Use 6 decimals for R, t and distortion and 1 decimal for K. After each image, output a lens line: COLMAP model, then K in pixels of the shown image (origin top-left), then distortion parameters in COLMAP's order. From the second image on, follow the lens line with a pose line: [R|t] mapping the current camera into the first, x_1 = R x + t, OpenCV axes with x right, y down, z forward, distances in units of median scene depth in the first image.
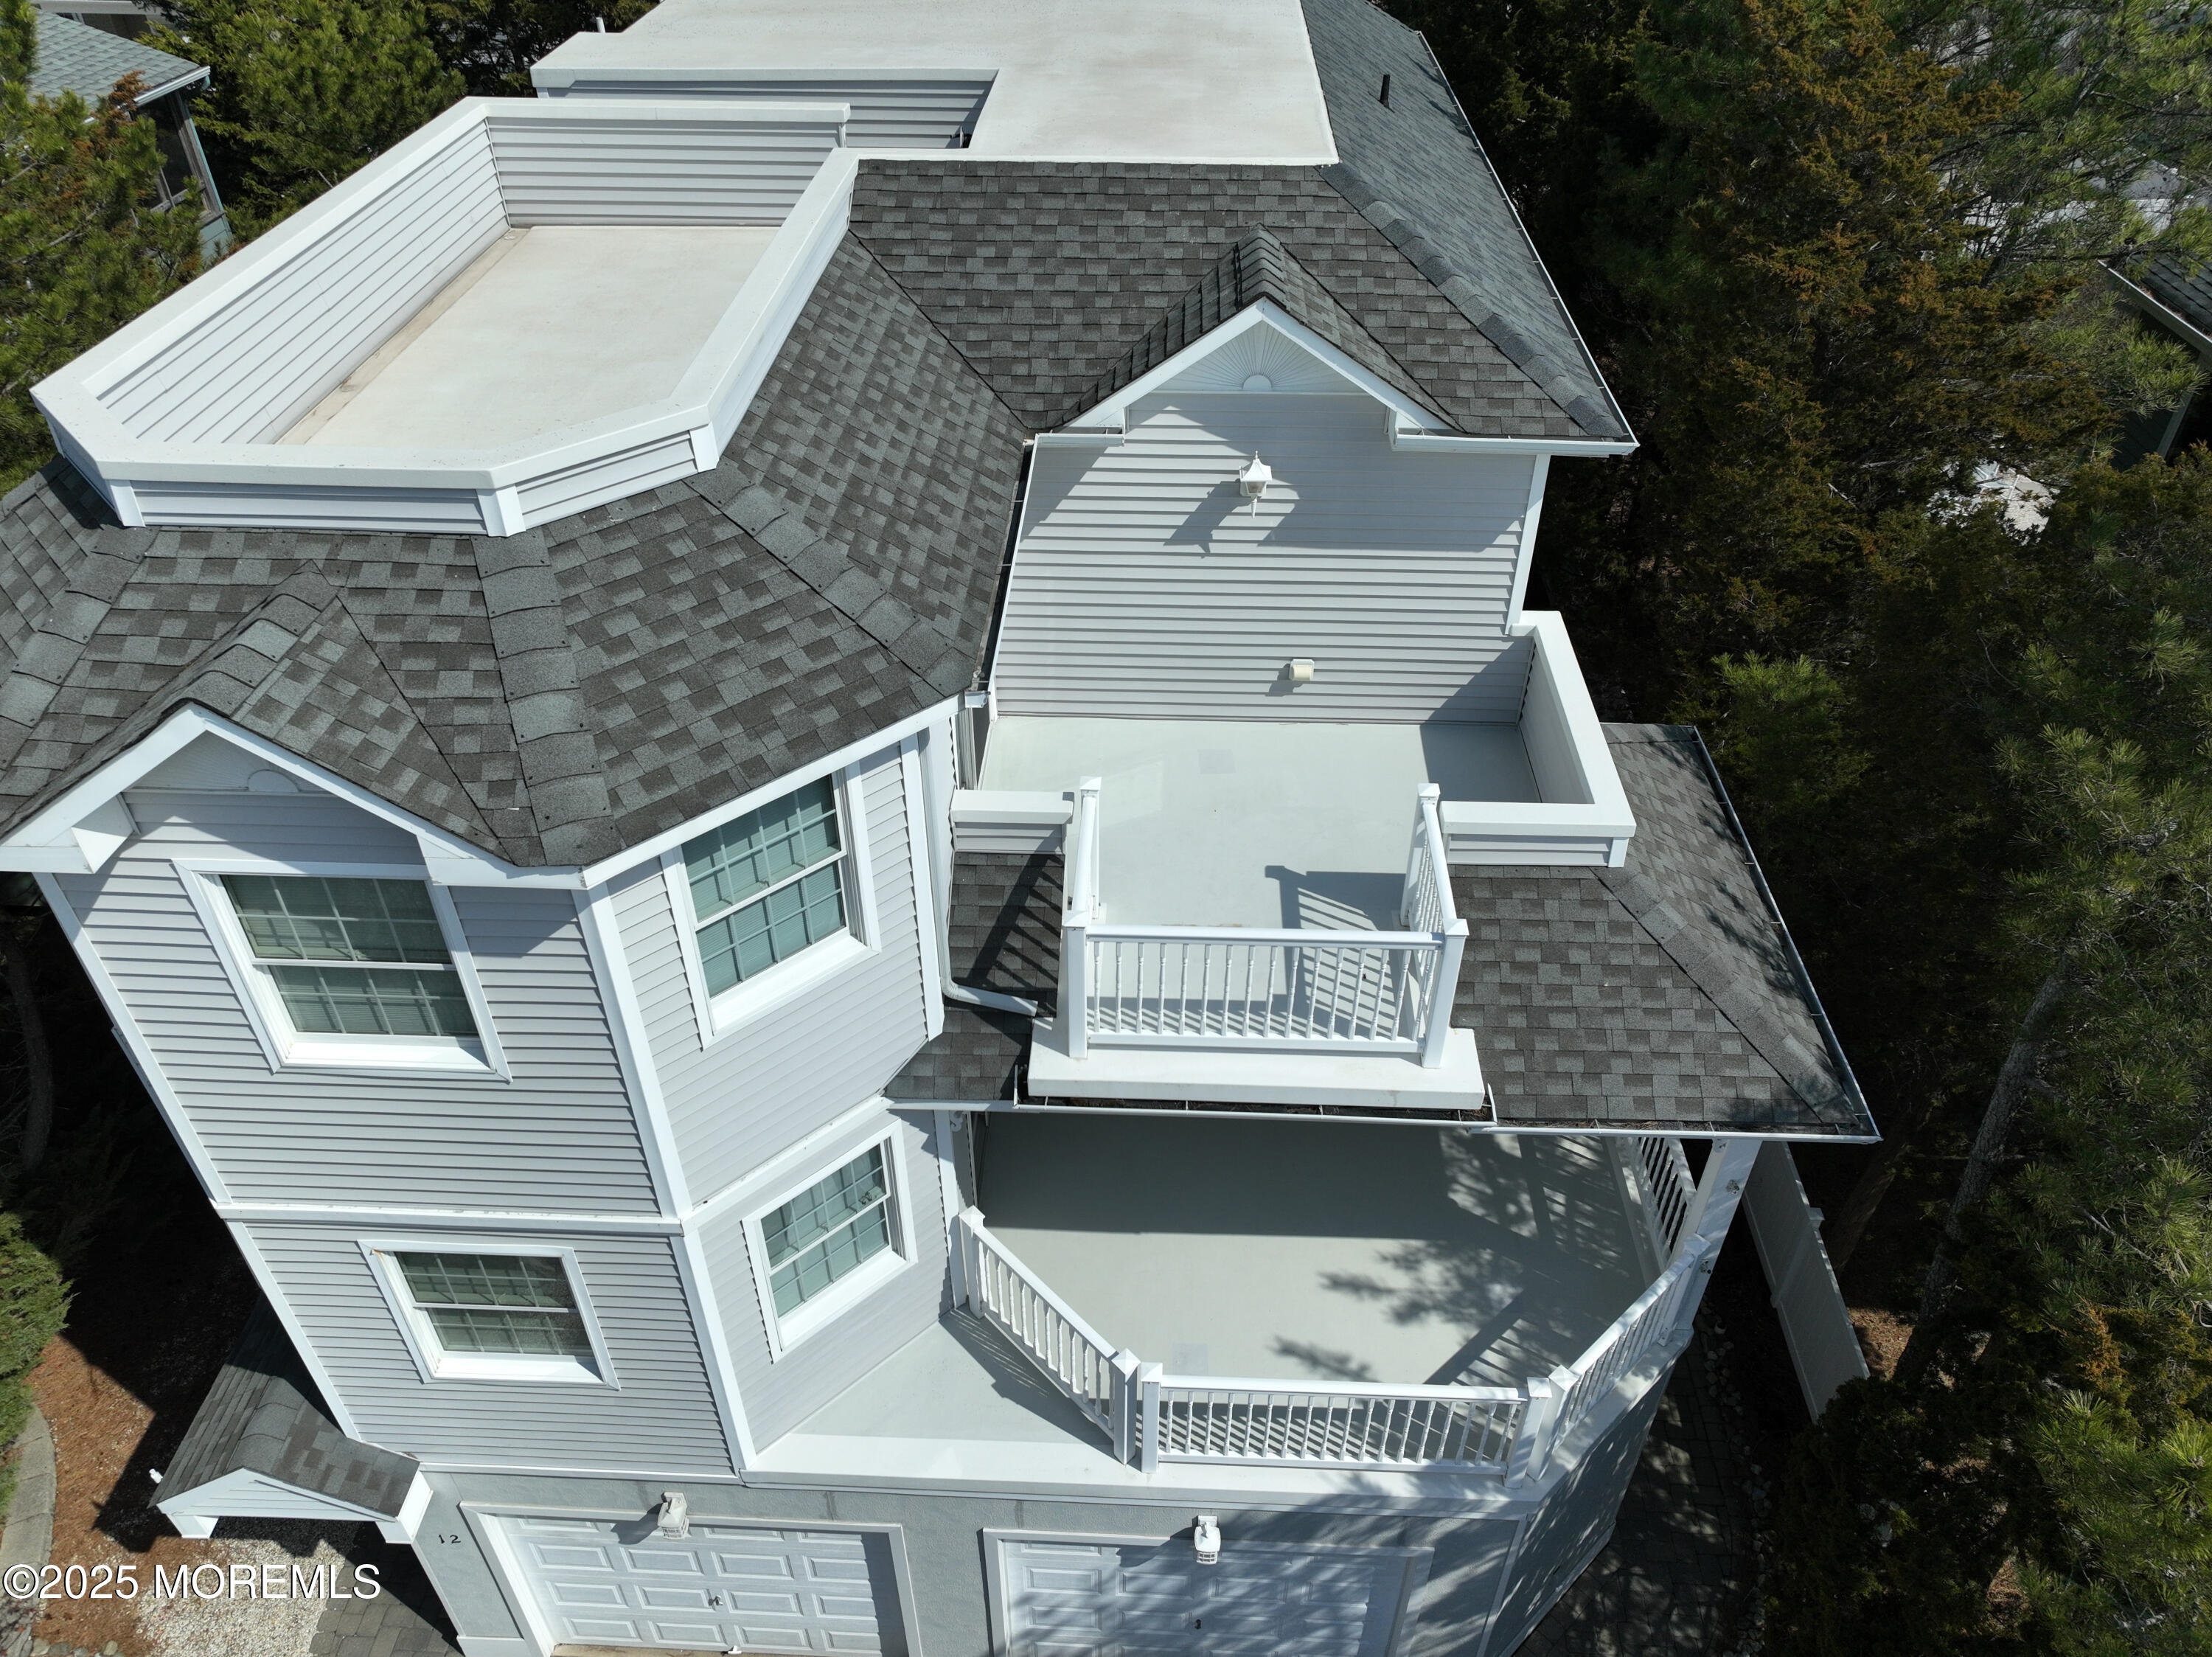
lens RADIAL K [[1546.1, 0, 1102.6], [0, 1546.1, 829.1], [0, 0, 1]] dist [-0.001462, 0.019523]
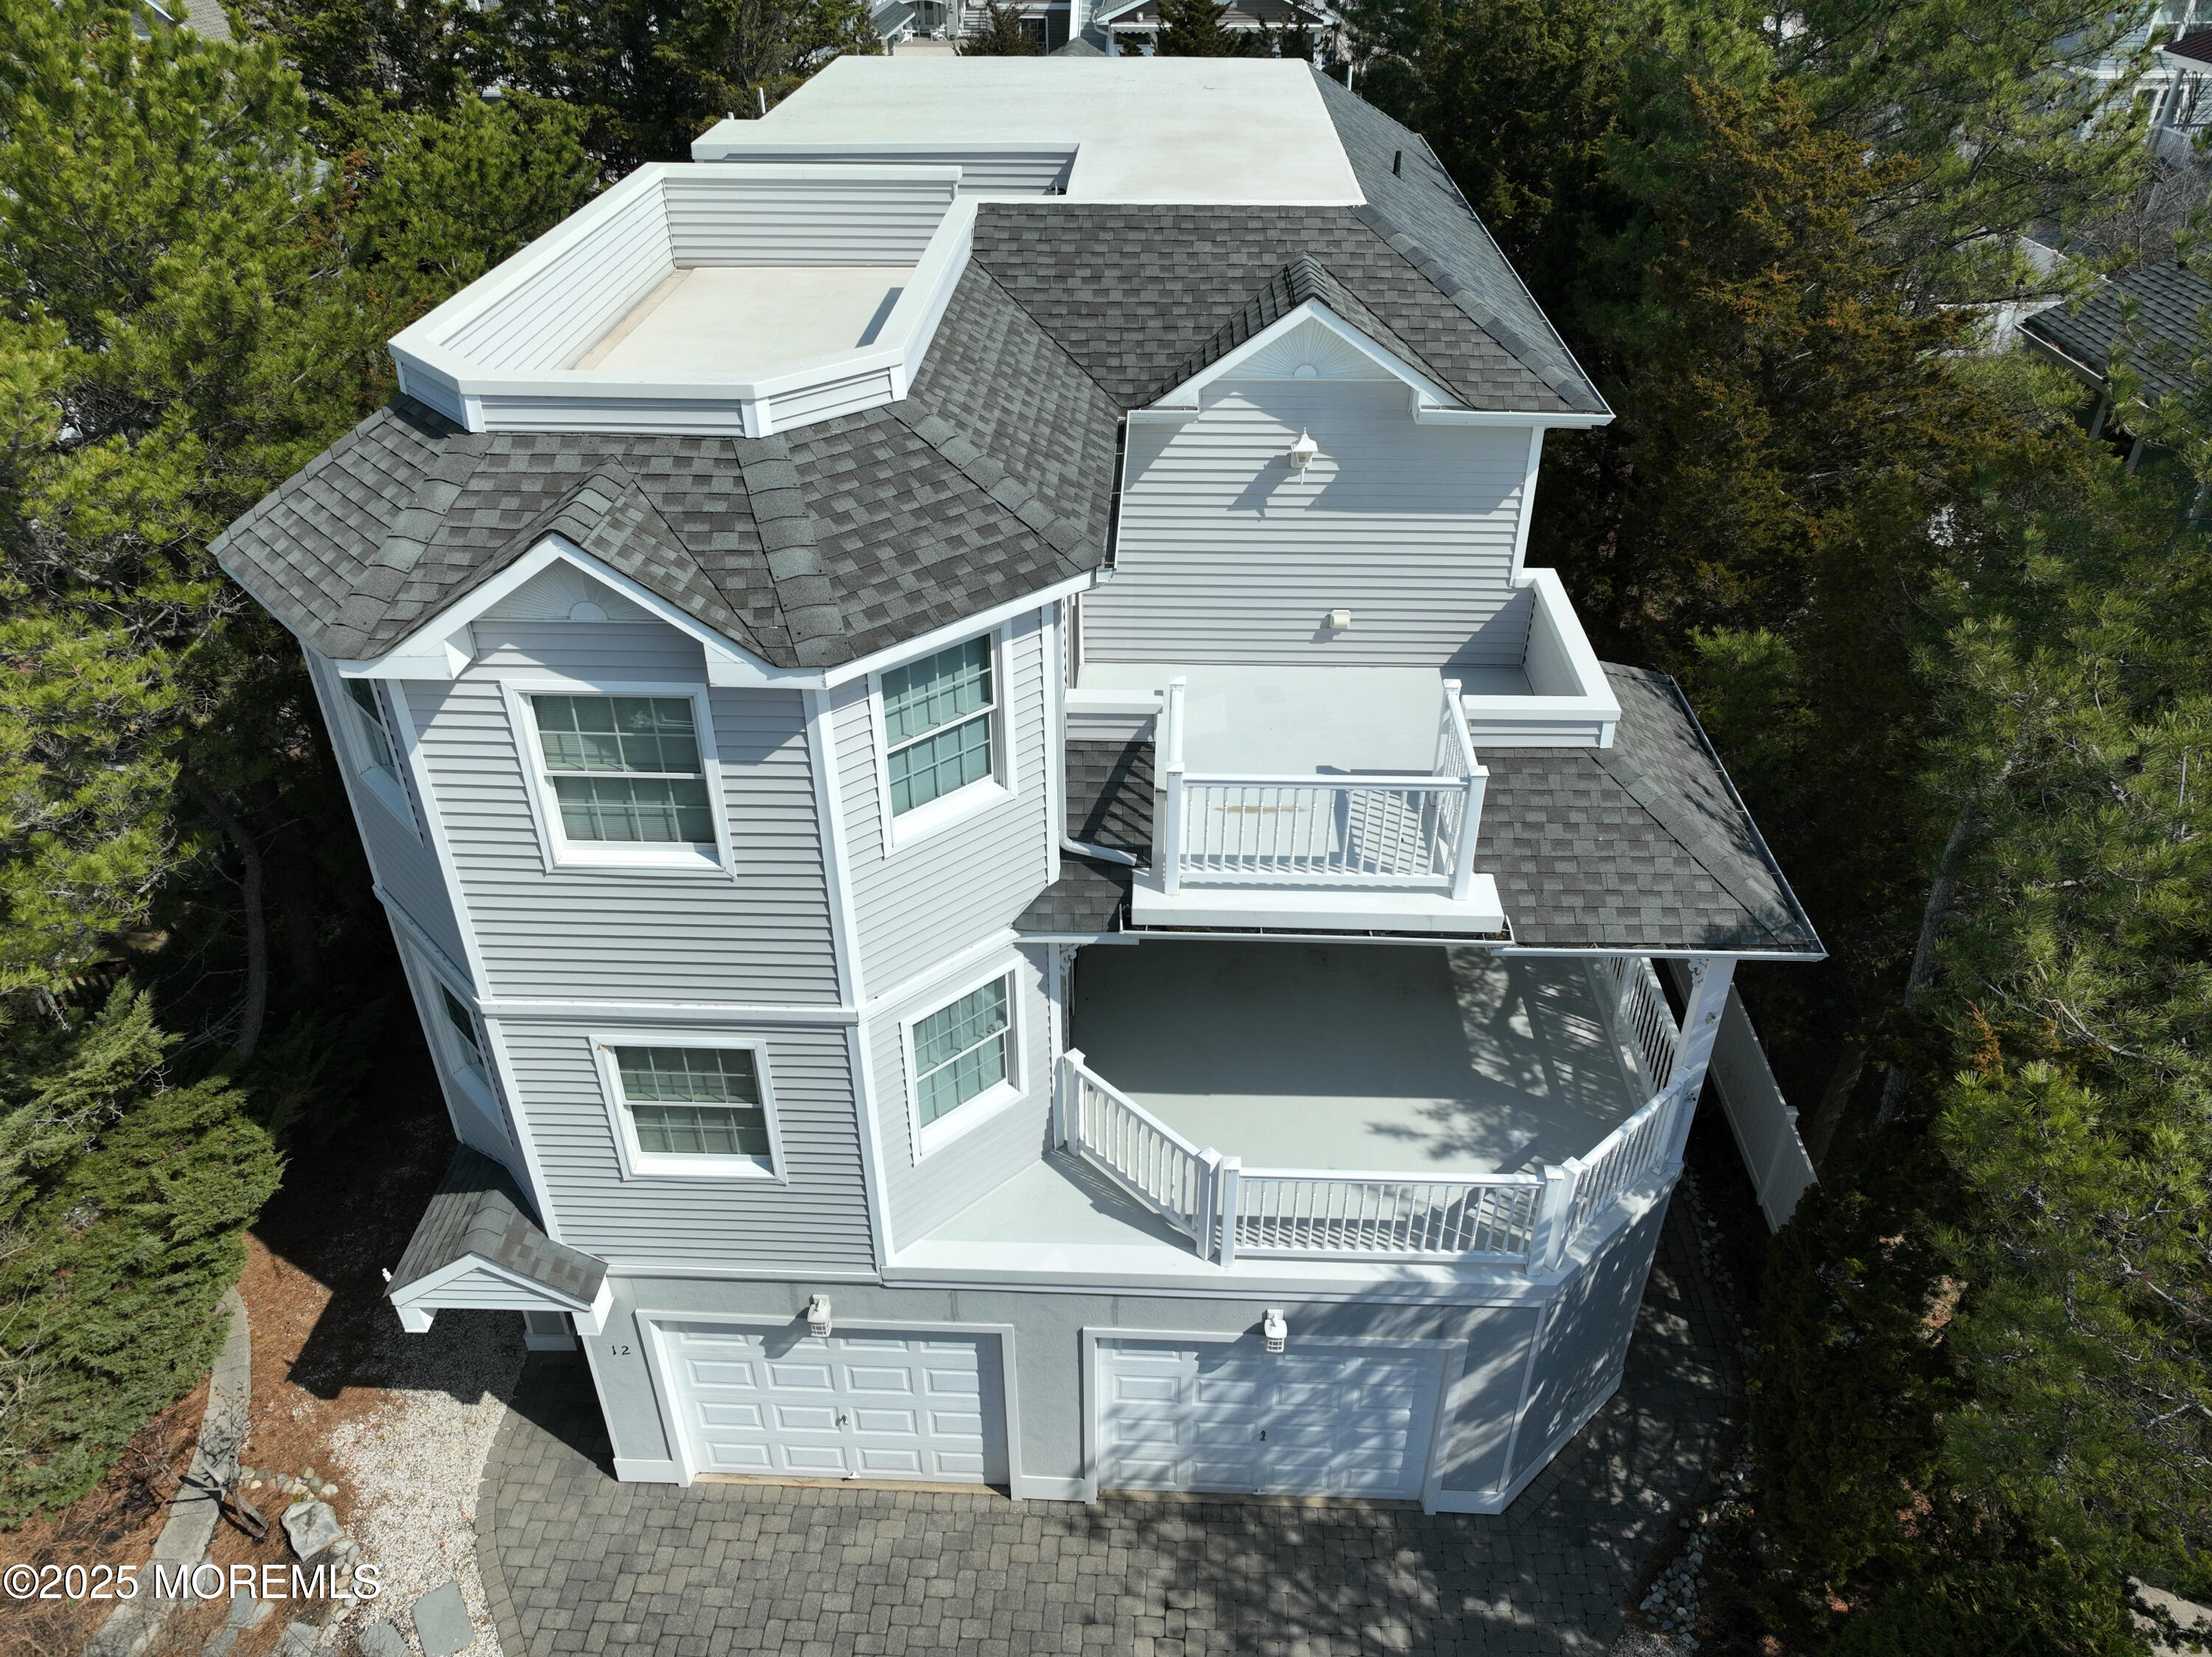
lens RADIAL K [[1545.6, 0, 1106.0], [0, 1545.6, 828.5], [0, 0, 1]] dist [0.004590, -0.000248]
pose [[0.999990, -0.002981, 0.003403, -0.064674], [0.003240, 0.996883, -0.078824, 0.172155], [-0.003157, 0.078834, 0.996883, -0.203274]]
